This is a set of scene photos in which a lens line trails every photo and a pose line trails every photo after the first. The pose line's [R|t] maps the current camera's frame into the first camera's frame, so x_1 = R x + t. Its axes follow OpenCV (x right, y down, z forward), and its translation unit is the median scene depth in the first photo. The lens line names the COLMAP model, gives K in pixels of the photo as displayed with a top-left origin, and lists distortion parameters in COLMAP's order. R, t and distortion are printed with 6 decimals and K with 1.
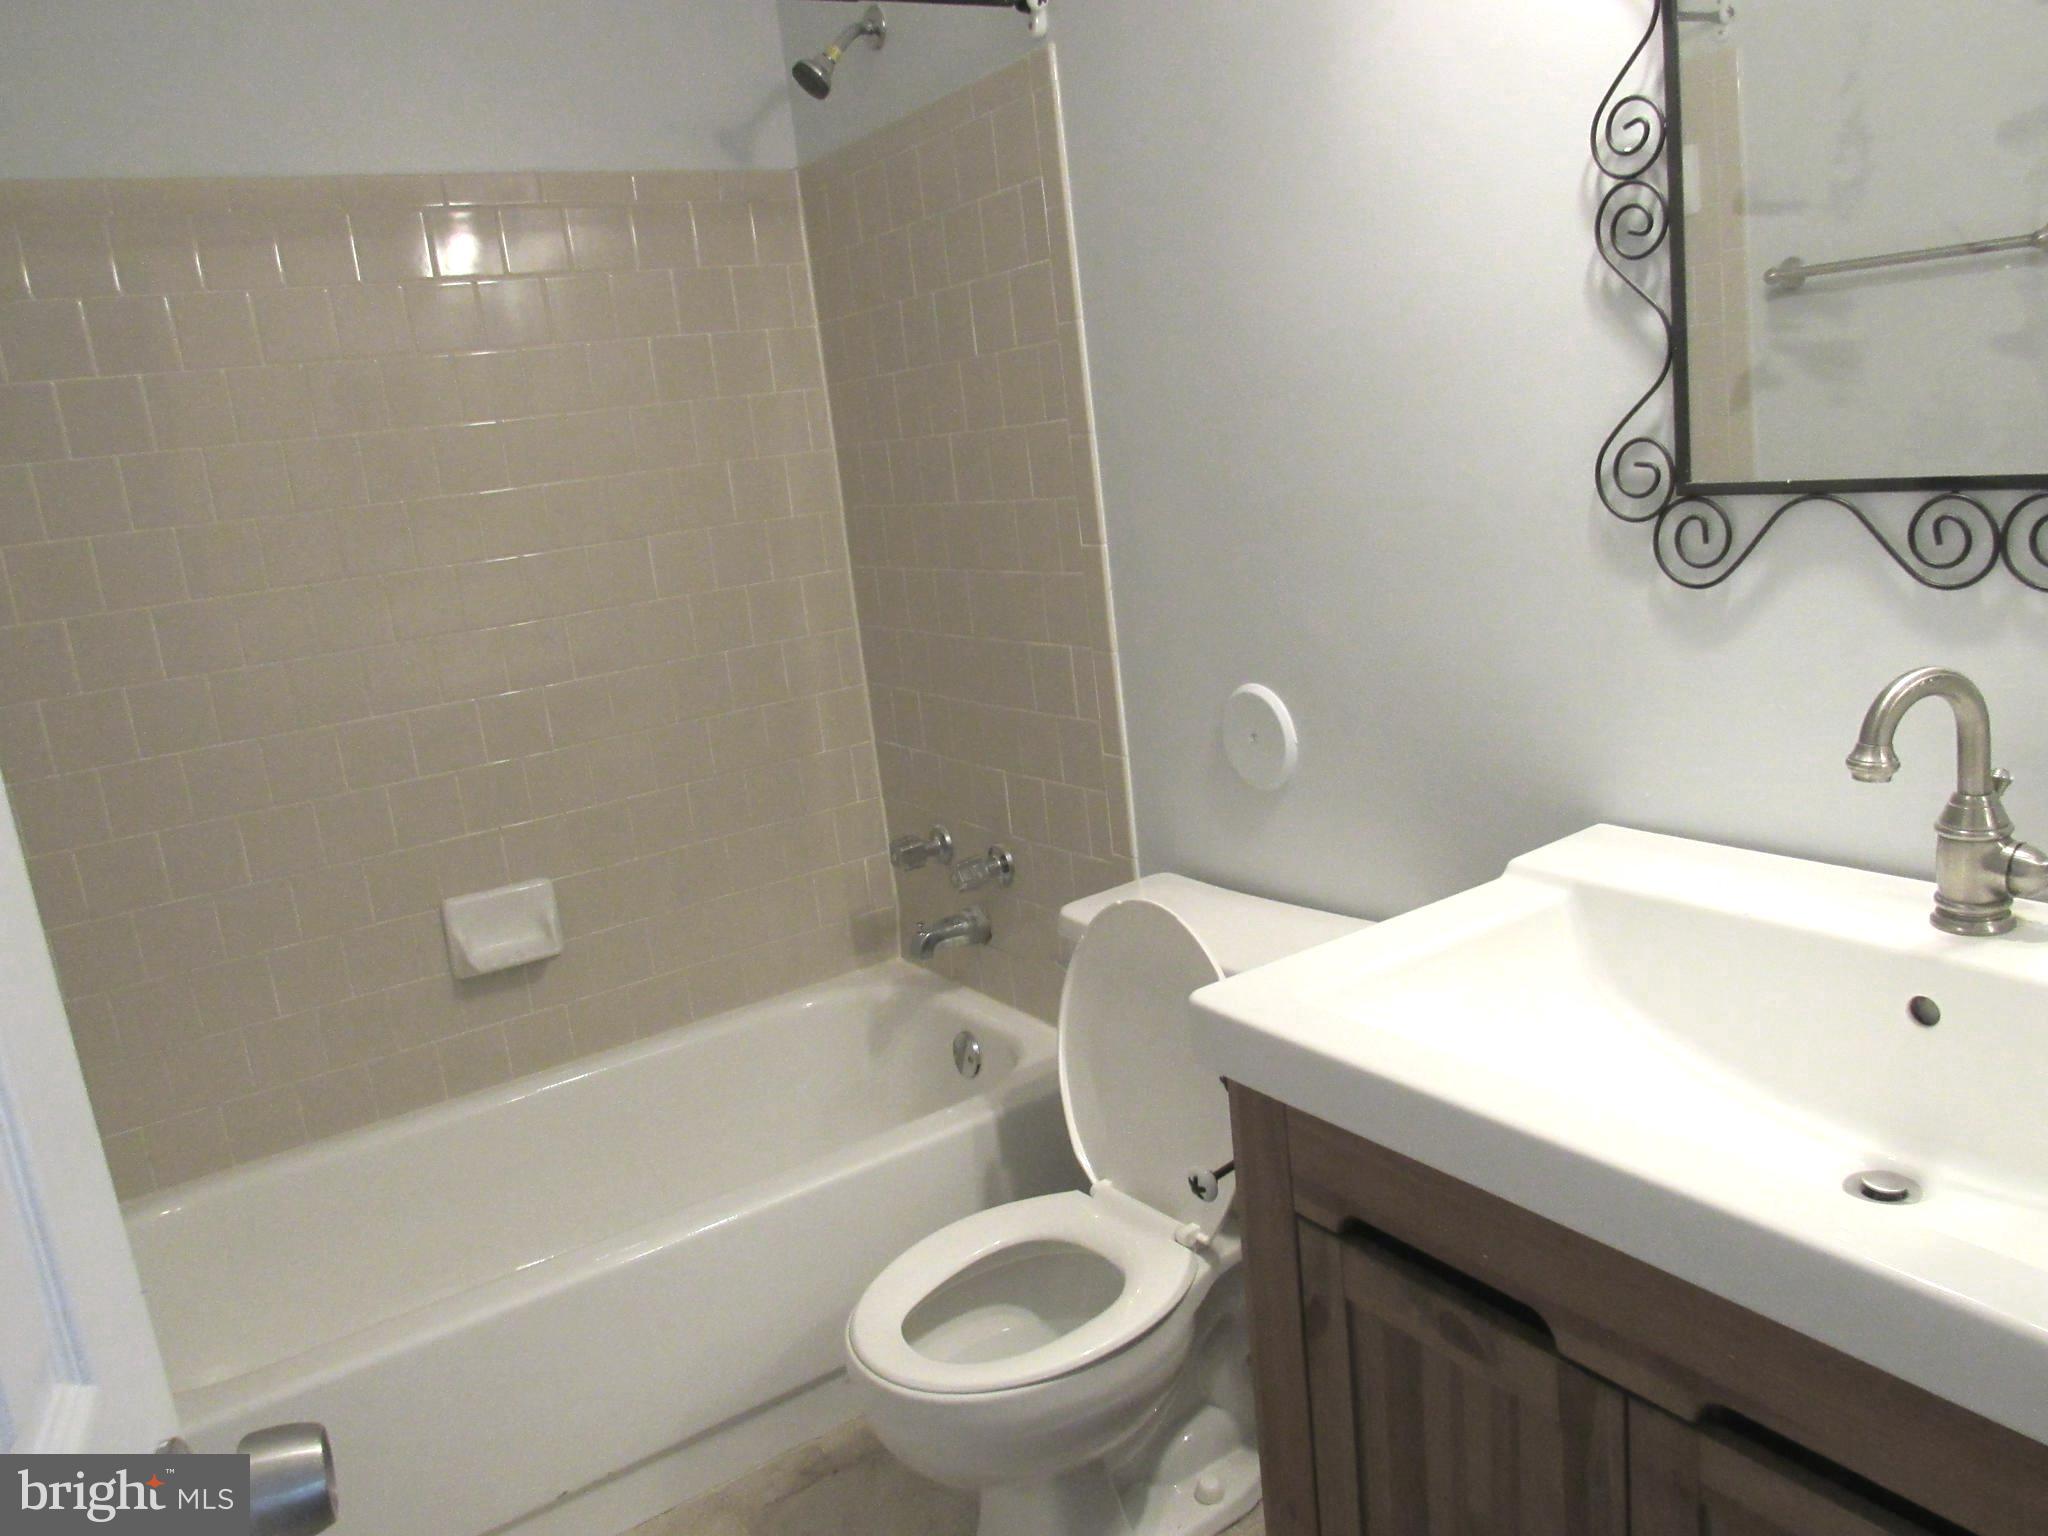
lens RADIAL K [[1520.5, 0, 1027.1], [0, 1520.5, 770.9], [0, 0, 1]] dist [-0.022628, -0.000284]
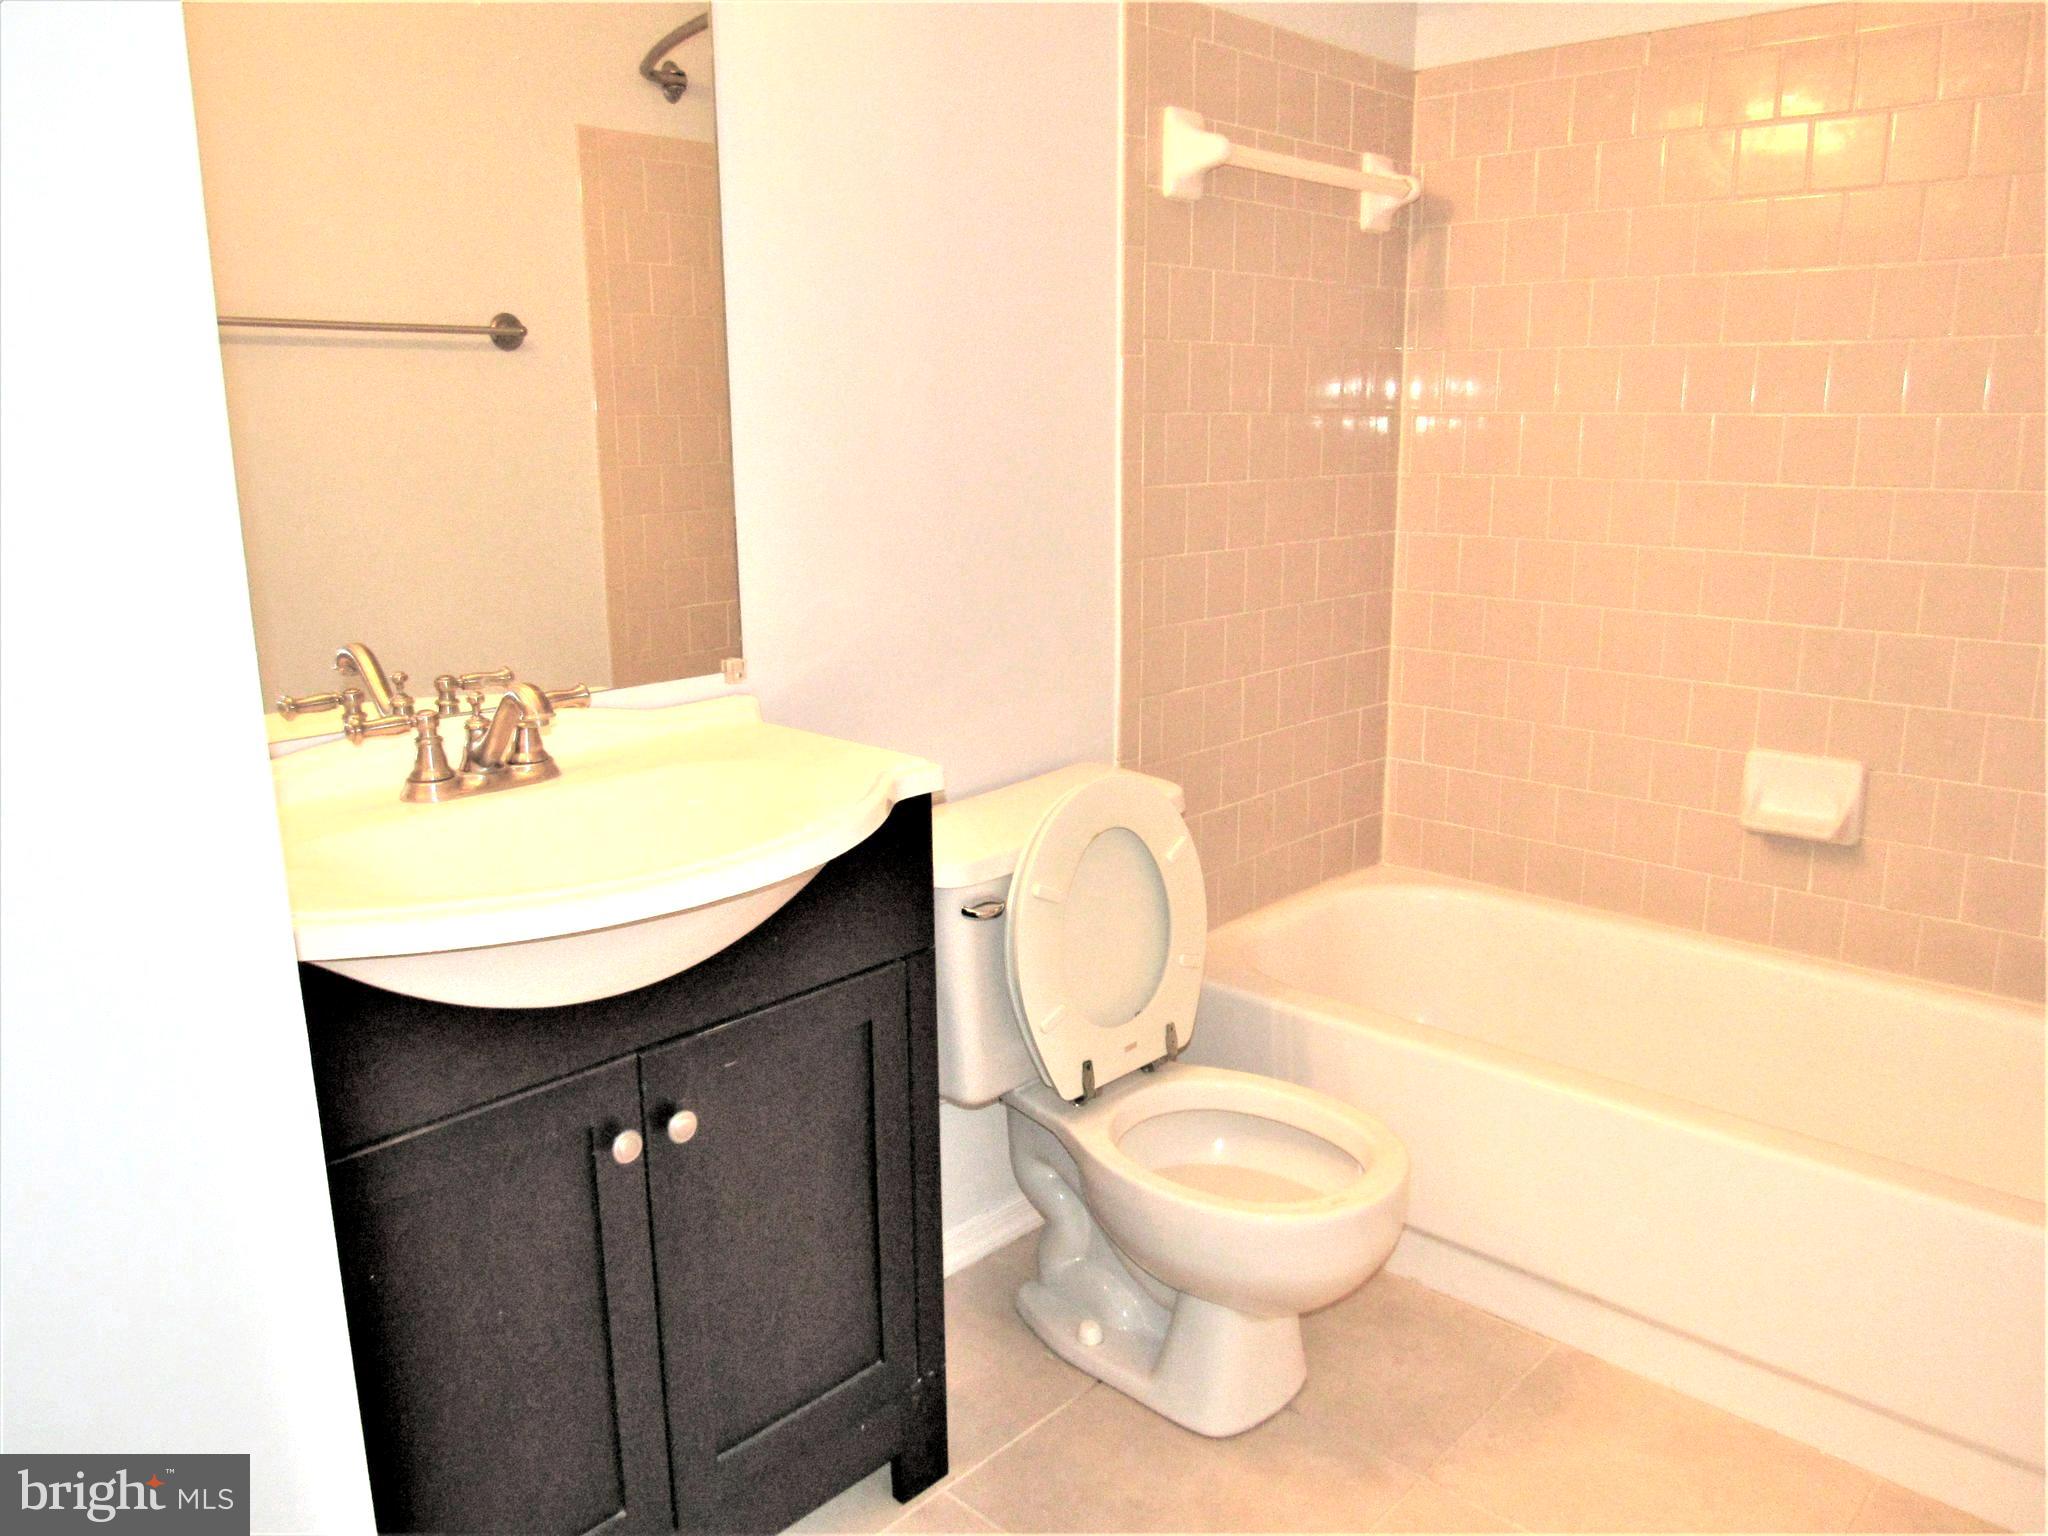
lens RADIAL K [[1520.5, 0, 1023.4], [0, 1520.5, 767.5], [0, 0, 1]] dist [-0.022628, -0.000284]
pose [[0.223773, 0.329969, -0.917086, 0.713891], [-0.230274, 0.932207, 0.279222, -0.115144], [0.947048, 0.148698, 0.284586, 0.384174]]
